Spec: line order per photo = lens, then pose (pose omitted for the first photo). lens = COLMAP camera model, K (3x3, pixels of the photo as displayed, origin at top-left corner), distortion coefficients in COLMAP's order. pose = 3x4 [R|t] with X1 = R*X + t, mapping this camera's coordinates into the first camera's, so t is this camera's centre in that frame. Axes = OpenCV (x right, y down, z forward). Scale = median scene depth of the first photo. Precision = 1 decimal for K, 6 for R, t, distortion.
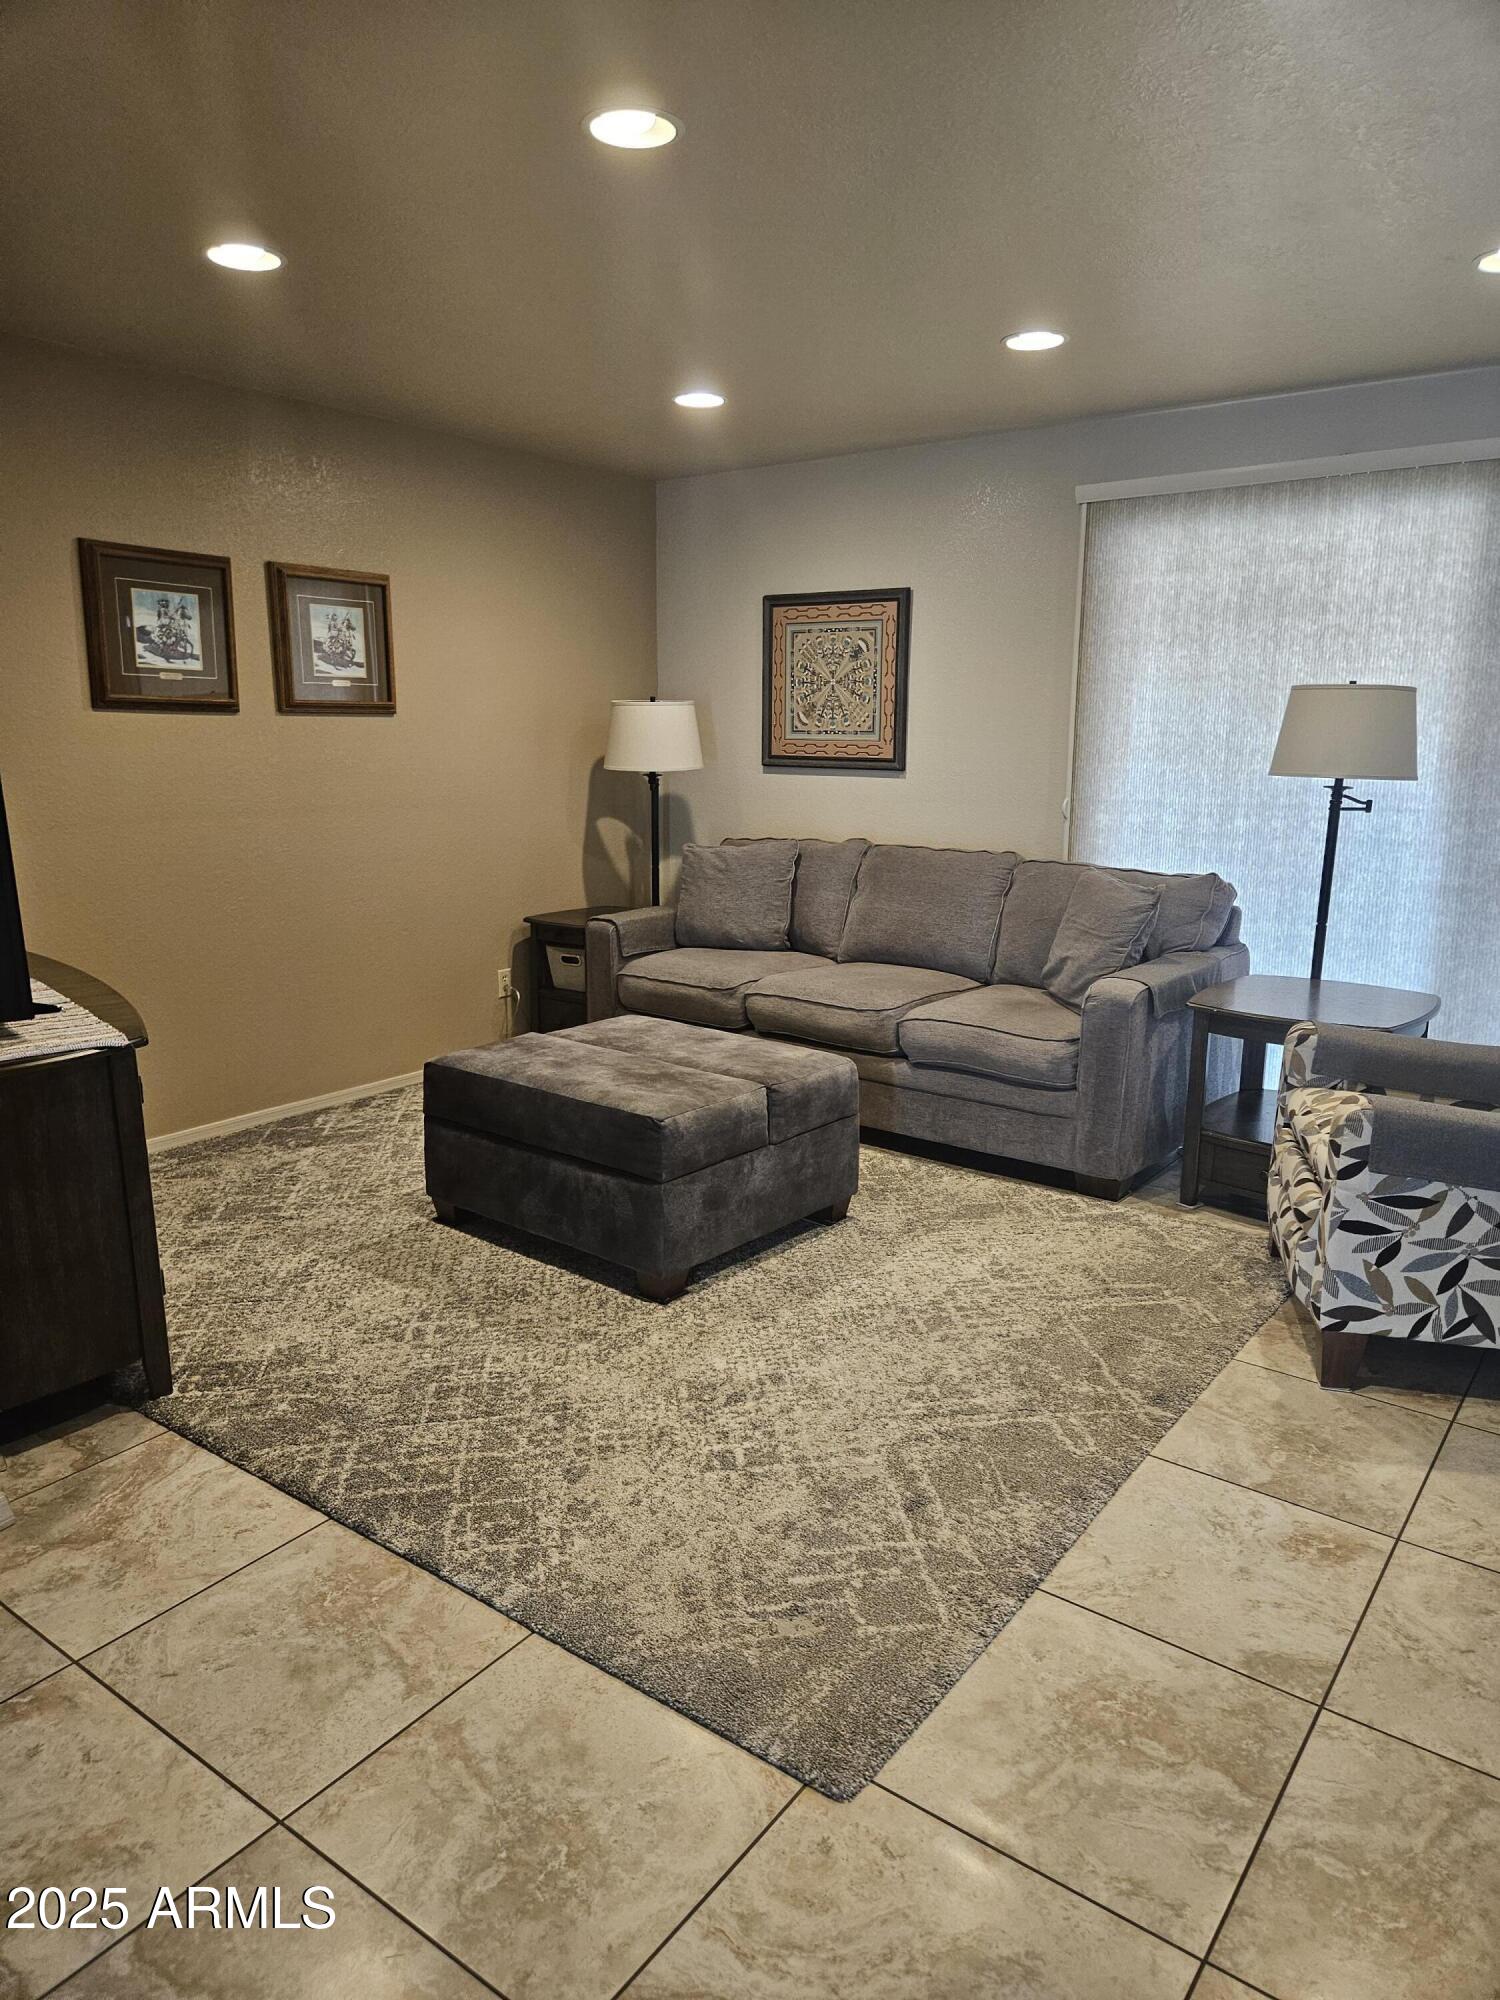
lens RADIAL K [[1337.5, 0, 747.8], [0, 1337.5, 1002.0], [0, 0, 1]] dist [0.073323, -0.058773]
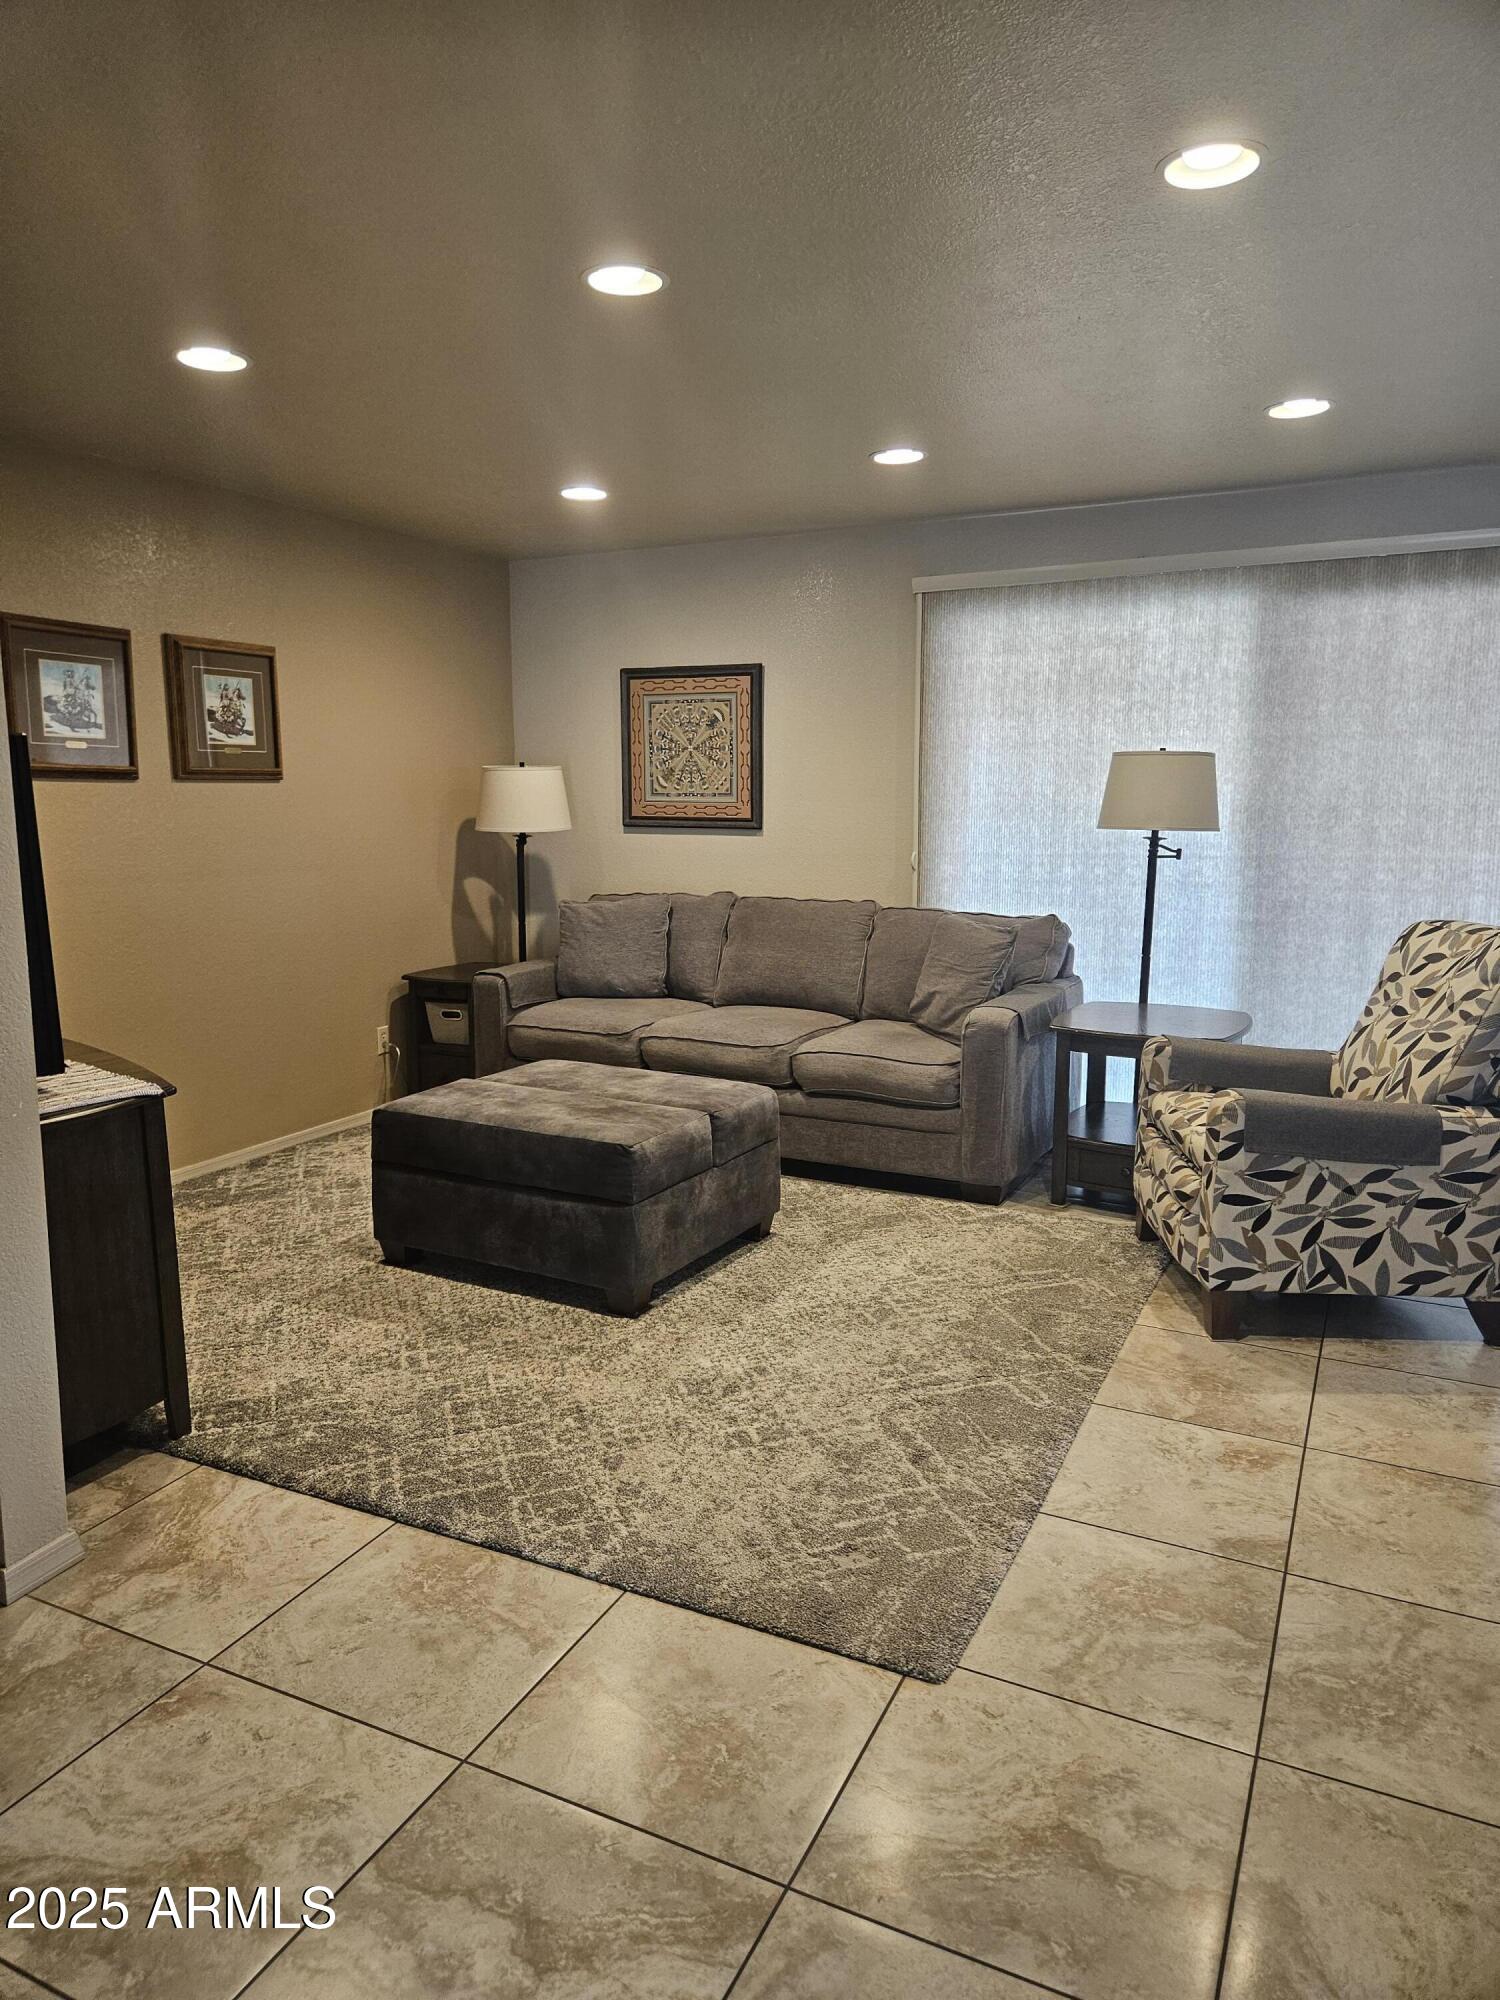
lens RADIAL K [[1337.5, 0, 734.8], [0, 1337.5, 997.0], [0, 0, 1]] dist [0.073323, -0.058773]
pose [[0.984298, -0.034948, 0.173021, -0.148250], [0.043424, 0.998023, -0.045446, 0.017882], [-0.171091, 0.052246, 0.983869, -0.085326]]
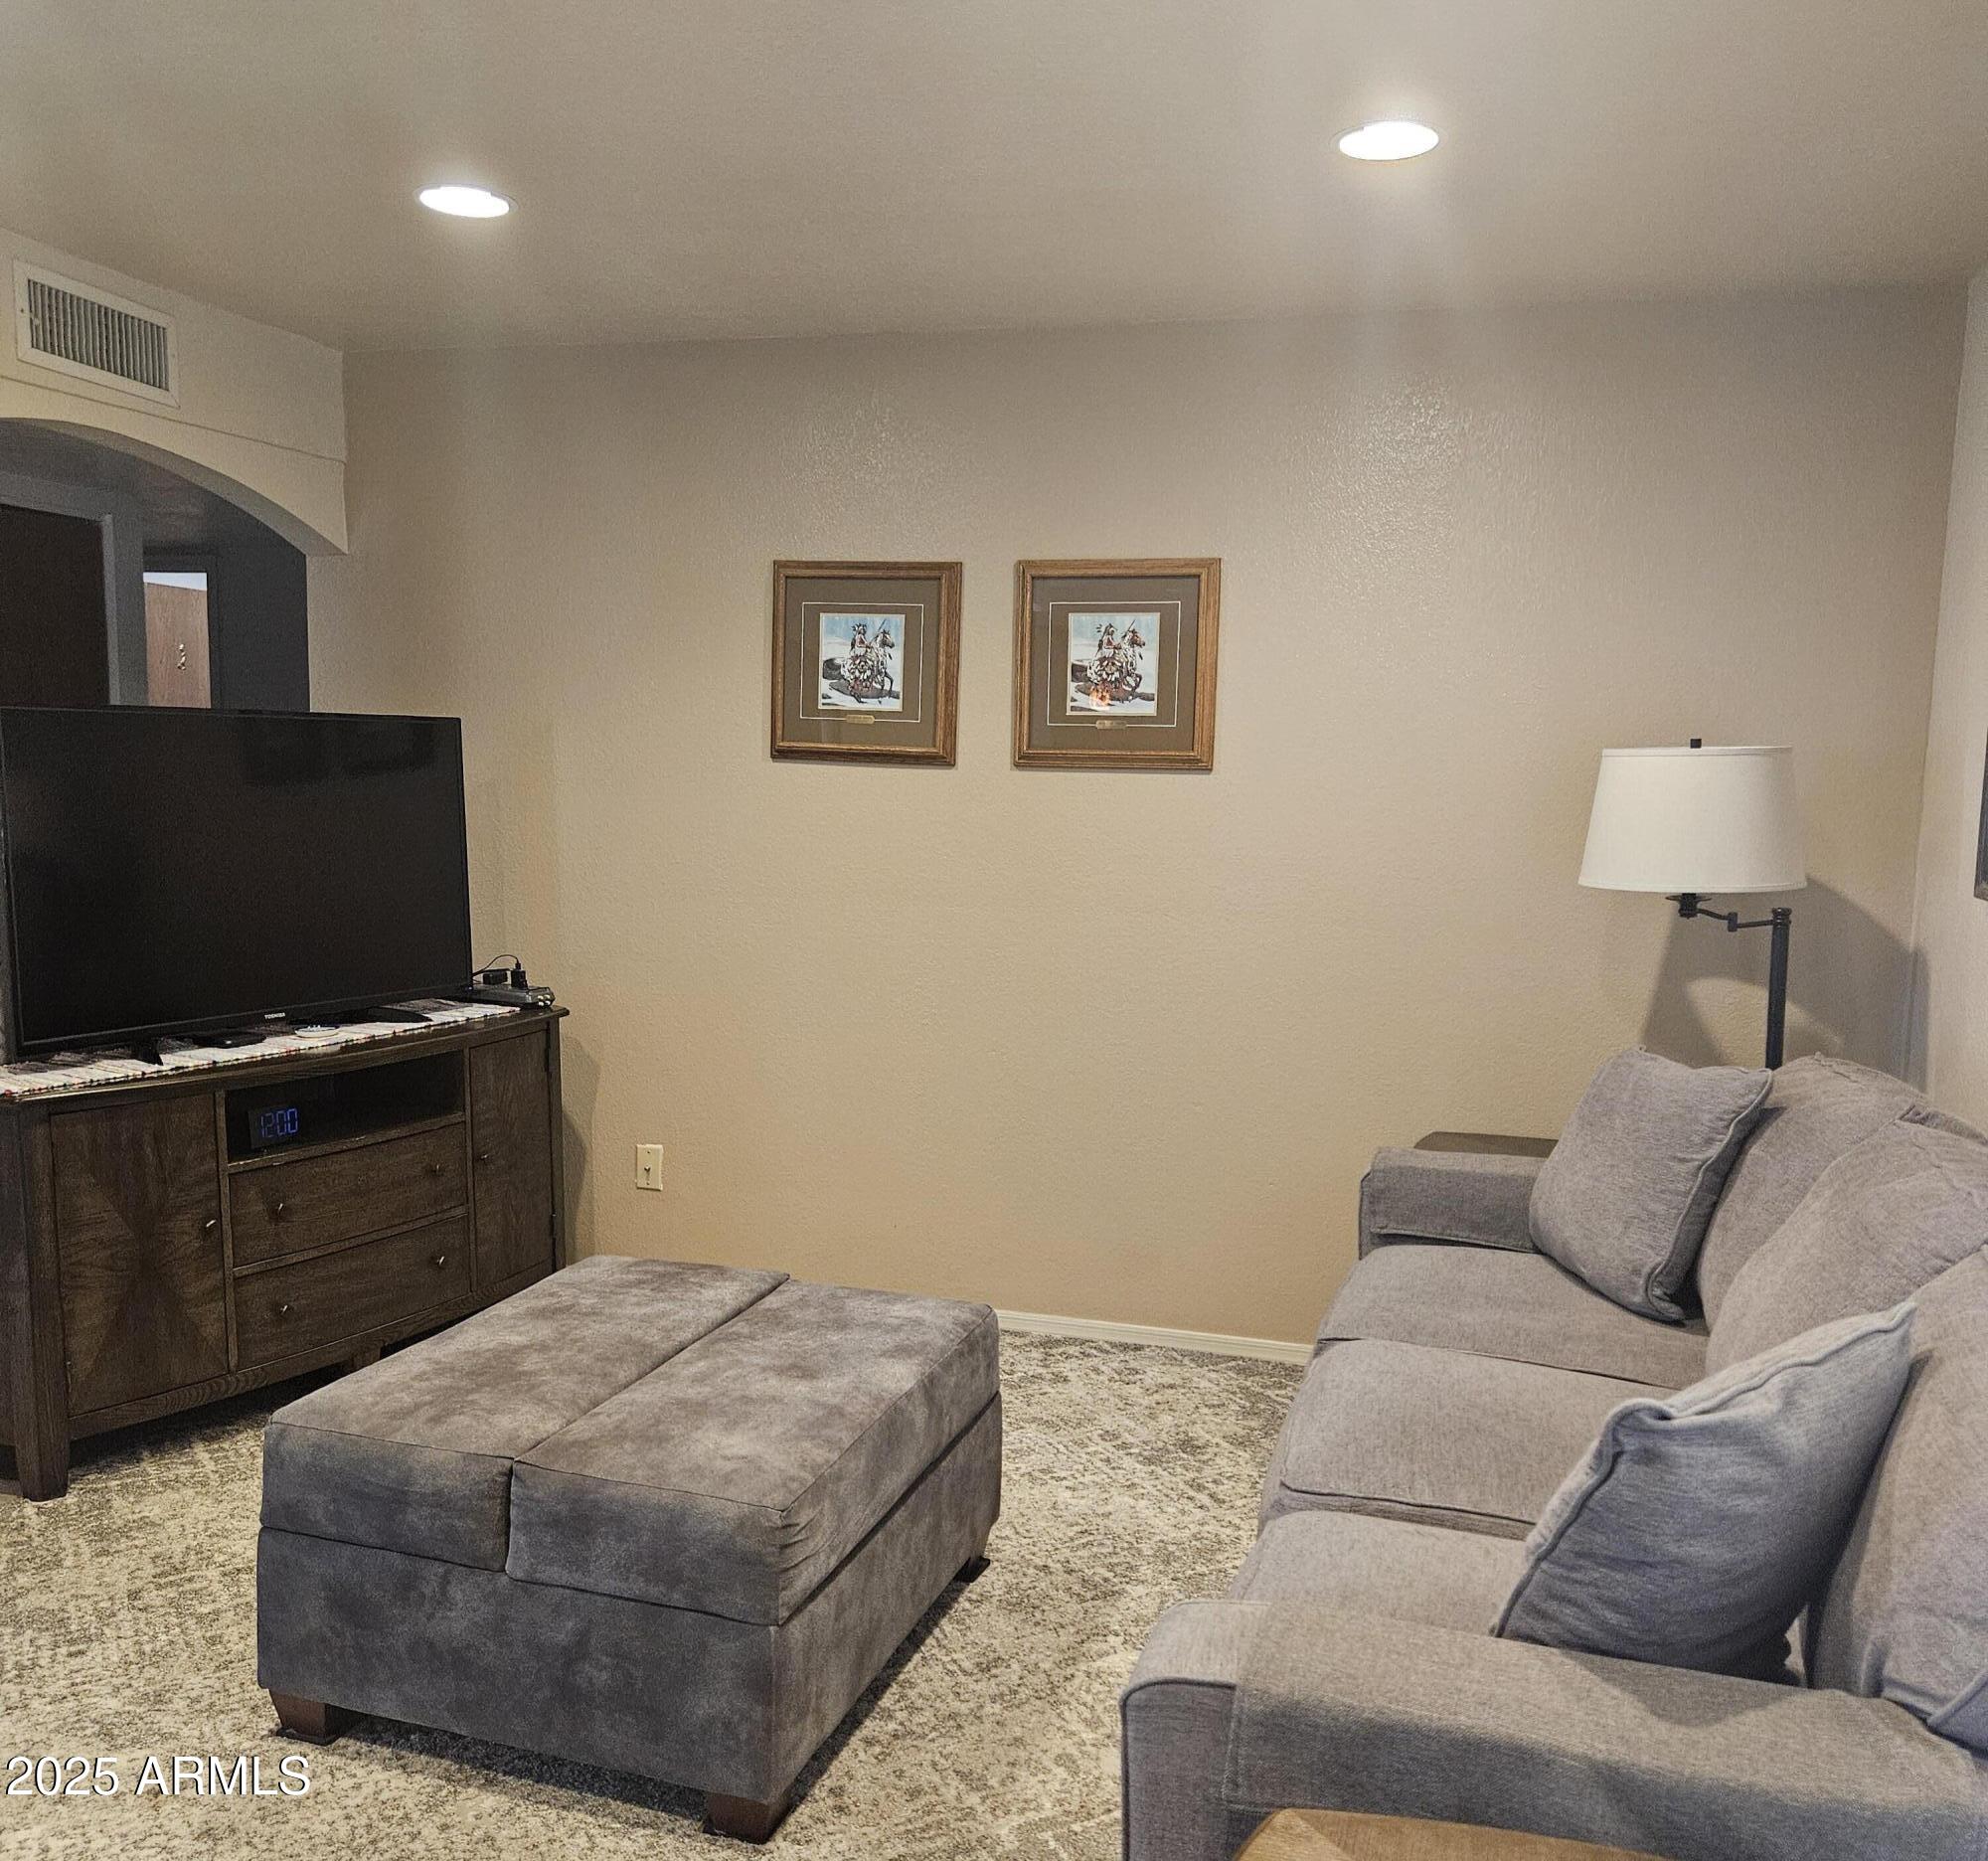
lens RADIAL K [[1732.7, 0, 1012.0], [0, 1732.7, 1000.6], [0, 0, 1]] dist [0.035536, -0.015907]
pose [[0.370504, 0.125937, -0.920254, 0.664806], [-0.211531, 0.976171, 0.048425, -0.178552], [0.904423, 0.176721, 0.388315, 0.862992]]
